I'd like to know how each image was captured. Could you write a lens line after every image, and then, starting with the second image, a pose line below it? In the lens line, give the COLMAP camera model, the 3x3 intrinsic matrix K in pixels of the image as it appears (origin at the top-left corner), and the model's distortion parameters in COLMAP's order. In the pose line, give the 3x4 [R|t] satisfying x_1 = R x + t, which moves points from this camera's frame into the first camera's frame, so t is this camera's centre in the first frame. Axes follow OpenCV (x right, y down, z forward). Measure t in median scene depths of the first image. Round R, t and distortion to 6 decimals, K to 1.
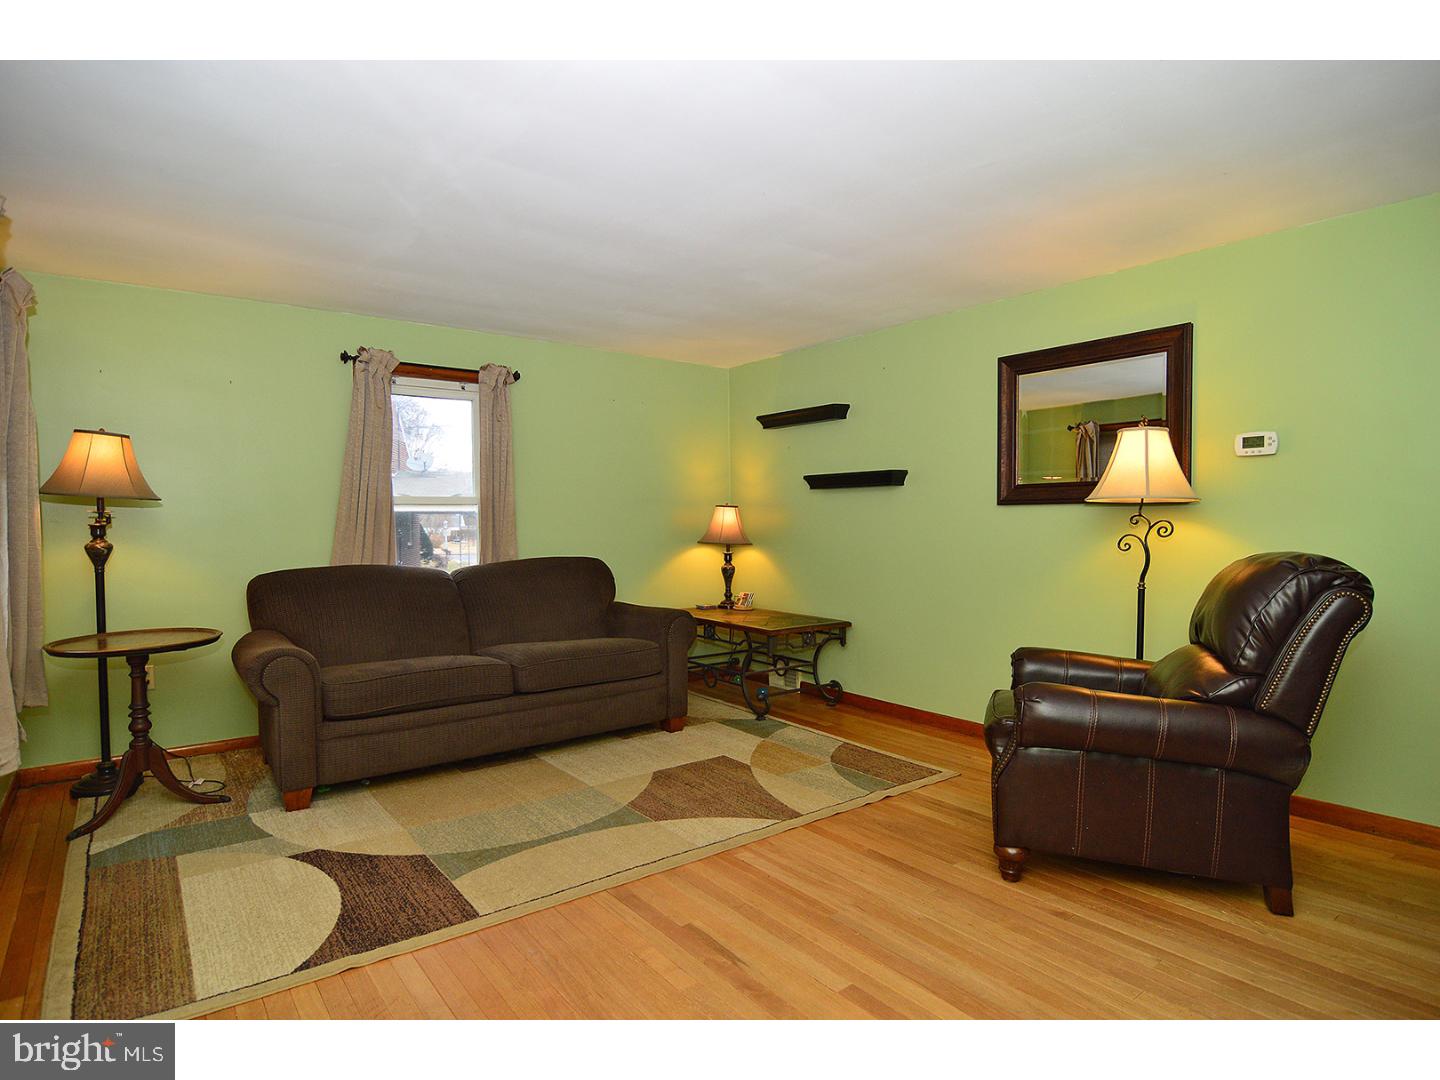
lens RADIAL K [[792.7, 0, 712.6], [0, 792.7, 538.1], [0, 0, 1]] dist [-0.012081, -0.004333]
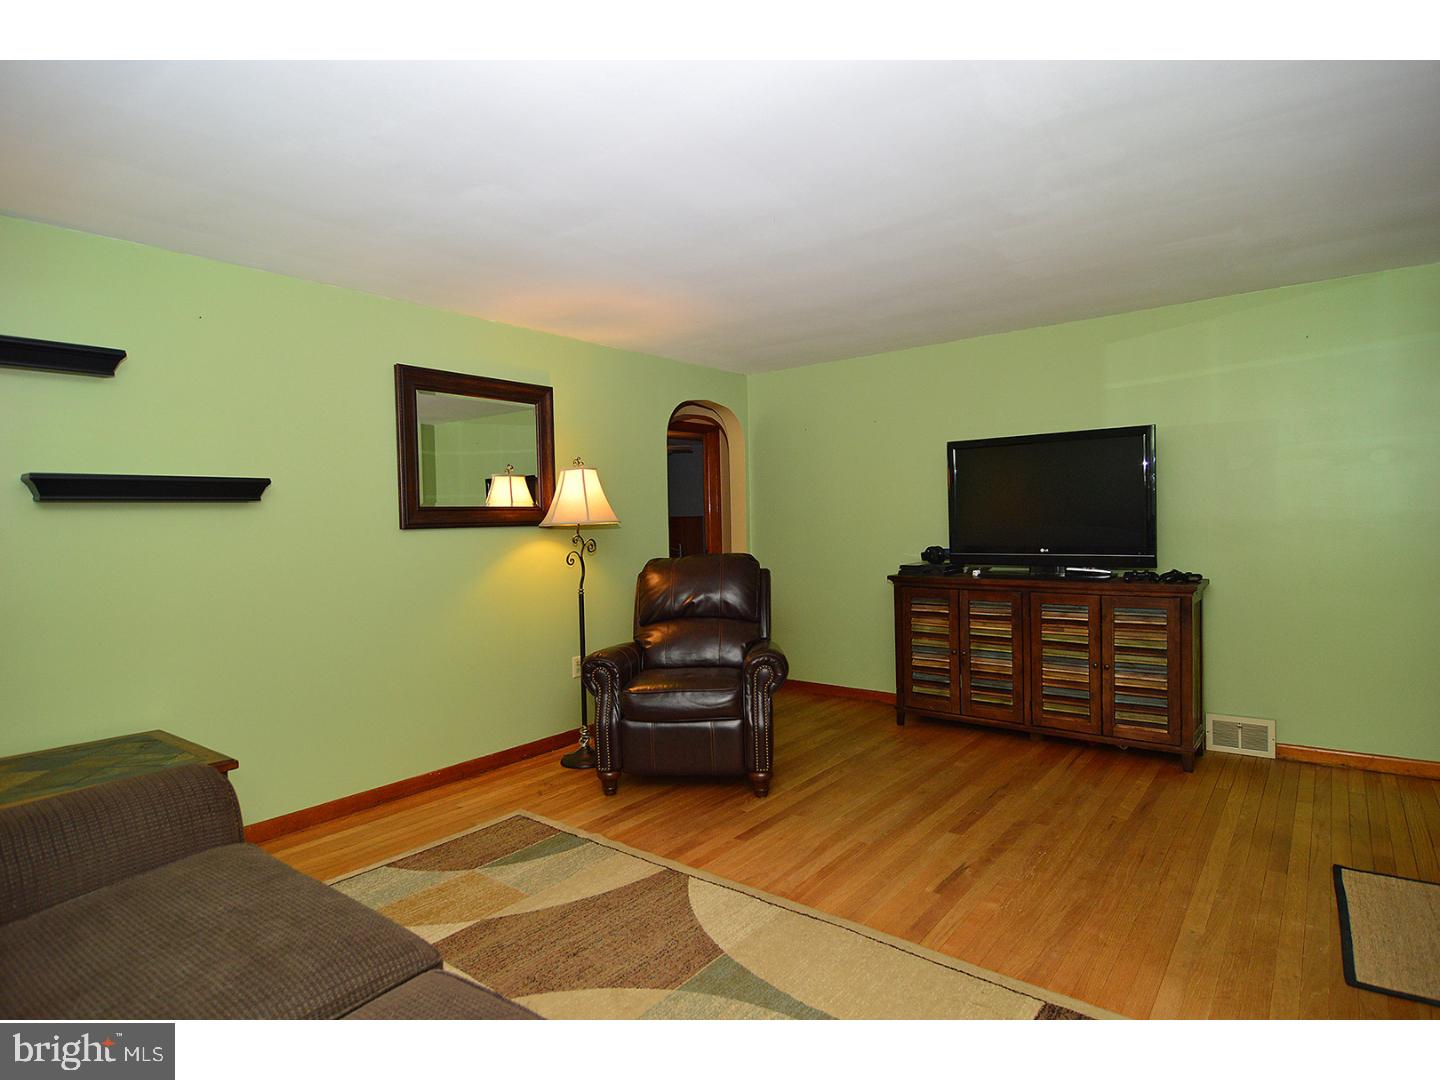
lens RADIAL K [[792.7, 0, 712.8], [0, 792.7, 541.8], [0, 0, 1]] dist [-0.012081, -0.004333]
pose [[-0.262247, -0.012743, 0.964917, -0.704798], [0.048942, 0.998450, 0.026487, -0.040772], [-0.963759, 0.054171, -0.261217, 1.072759]]
